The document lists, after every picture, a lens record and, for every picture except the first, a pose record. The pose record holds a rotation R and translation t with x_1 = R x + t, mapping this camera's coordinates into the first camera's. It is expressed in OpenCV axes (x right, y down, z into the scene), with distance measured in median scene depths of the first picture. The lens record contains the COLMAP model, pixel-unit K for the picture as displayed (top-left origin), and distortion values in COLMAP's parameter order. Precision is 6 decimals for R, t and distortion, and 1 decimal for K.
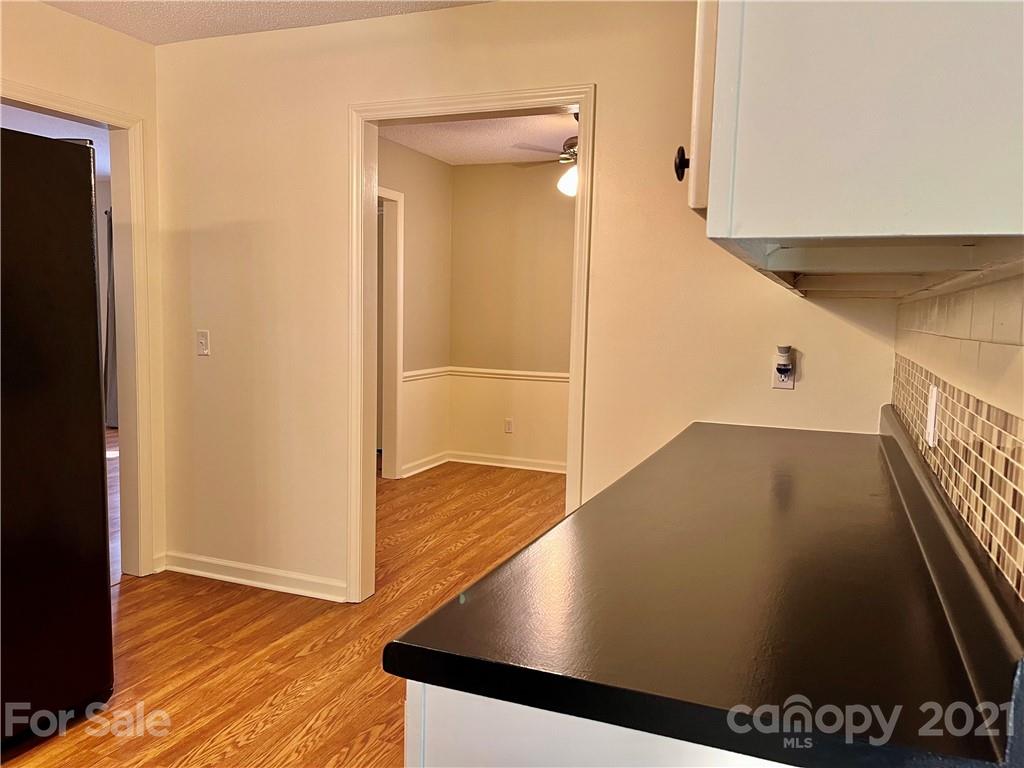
lens RADIAL K [[772.1, 0, 510.2], [0, 772.1, 389.3], [0, 0, 1]] dist [0.060125, -0.074662]
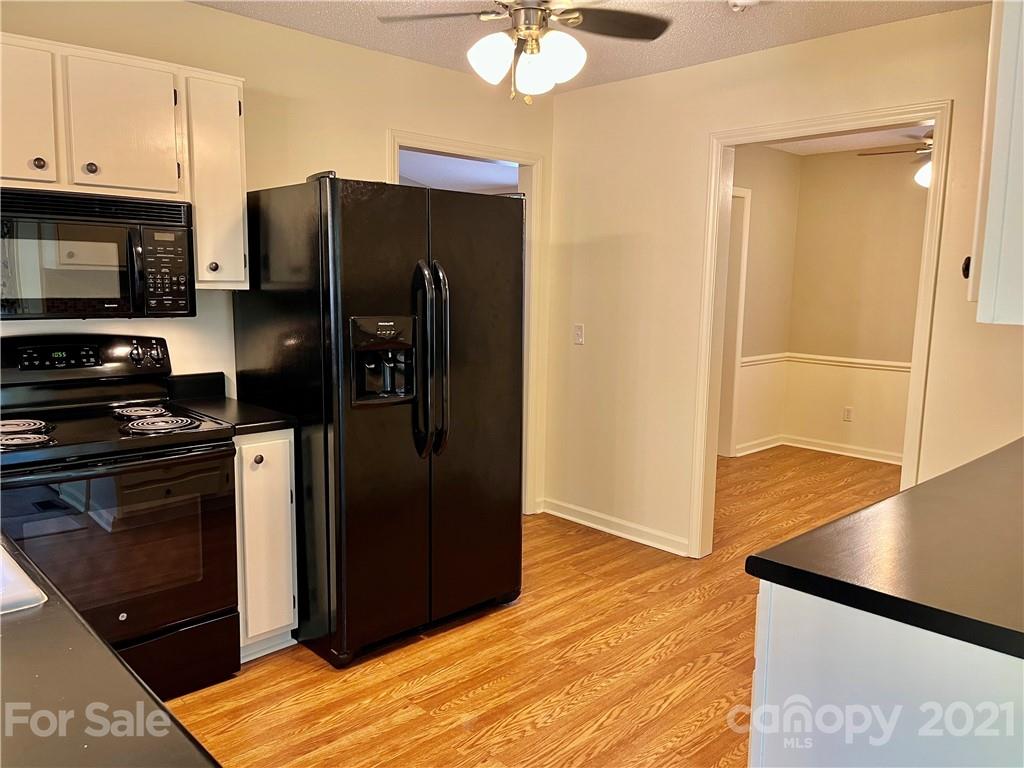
lens RADIAL K [[772.1, 0, 513.9], [0, 772.1, 389.5], [0, 0, 1]] dist [0.060125, -0.074662]
pose [[0.915217, 0.049785, -0.399875, 0.007393], [-0.036255, 0.998487, 0.041336, -0.020151], [0.401328, -0.023334, 0.915637, -0.186619]]
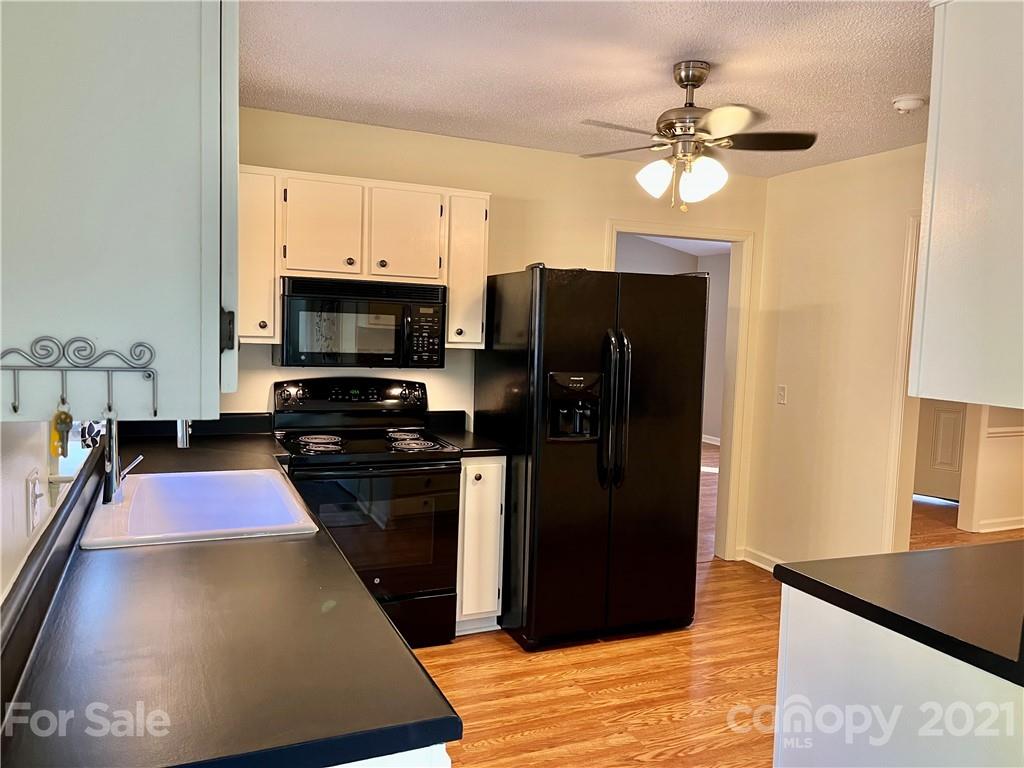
lens RADIAL K [[772.1, 0, 518.4], [0, 772.1, 388.7], [0, 0, 1]] dist [0.060125, -0.074662]
pose [[0.721502, 0.057925, -0.689985, 0.212110], [-0.086661, 0.996213, -0.006987, -0.023281], [0.686968, 0.064836, 0.723790, -0.293881]]
